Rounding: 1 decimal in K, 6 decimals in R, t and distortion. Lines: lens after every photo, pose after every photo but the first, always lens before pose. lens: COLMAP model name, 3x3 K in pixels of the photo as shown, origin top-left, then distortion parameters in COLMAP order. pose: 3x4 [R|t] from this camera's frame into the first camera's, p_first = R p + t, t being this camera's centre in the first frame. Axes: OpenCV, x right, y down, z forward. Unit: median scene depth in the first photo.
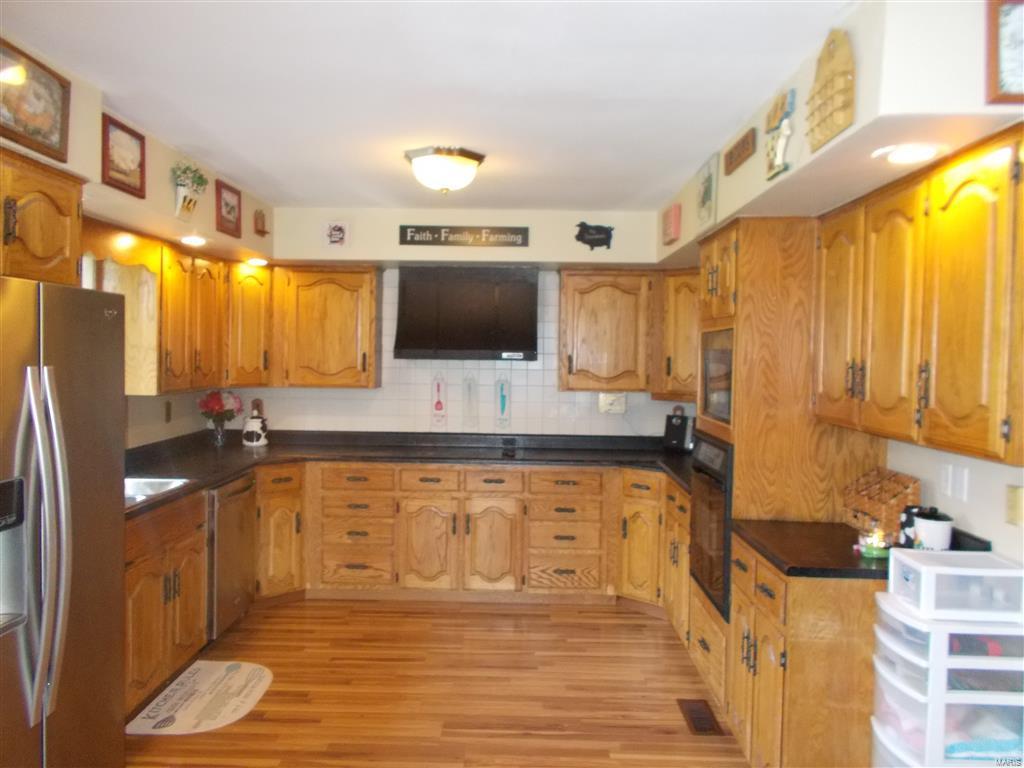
lens RADIAL K [[784.3, 0, 509.4], [0, 784.3, 383.5], [0, 0, 1]] dist [0.015211, -0.013902]
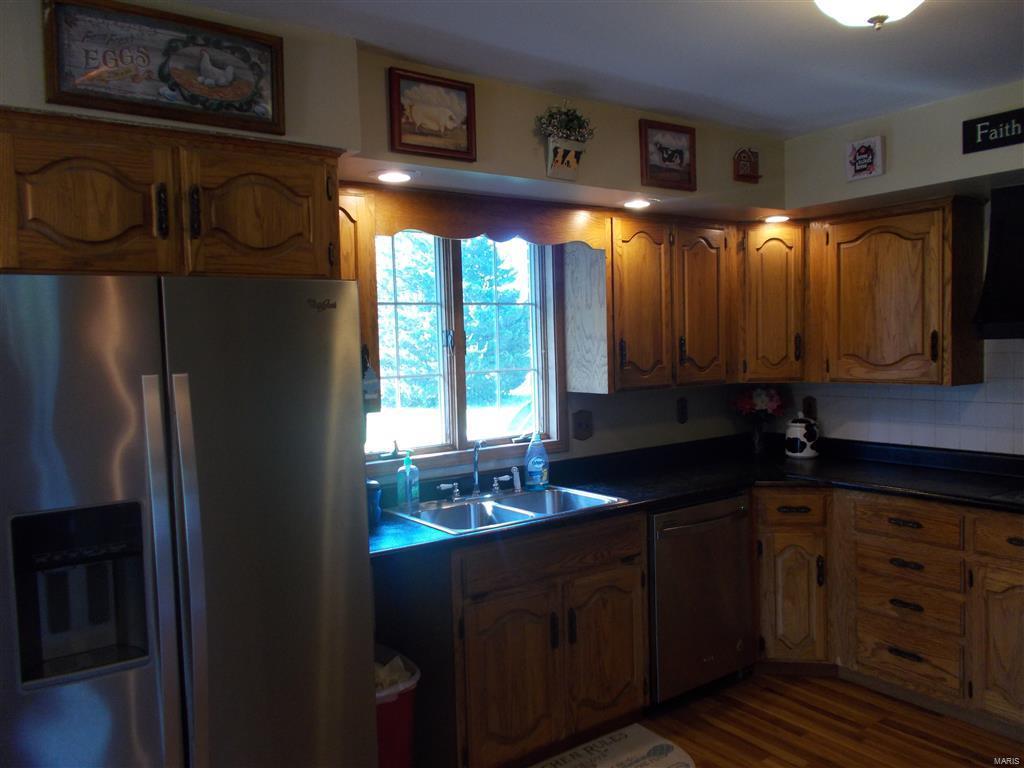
lens RADIAL K [[784.3, 0, 512.5], [0, 784.3, 381.4], [0, 0, 1]] dist [0.015211, -0.013902]
pose [[0.598167, 0.008185, -0.801330, 0.139417], [0.006362, 0.999868, 0.014962, -0.010063], [0.801346, -0.014048, 0.598036, 0.338491]]
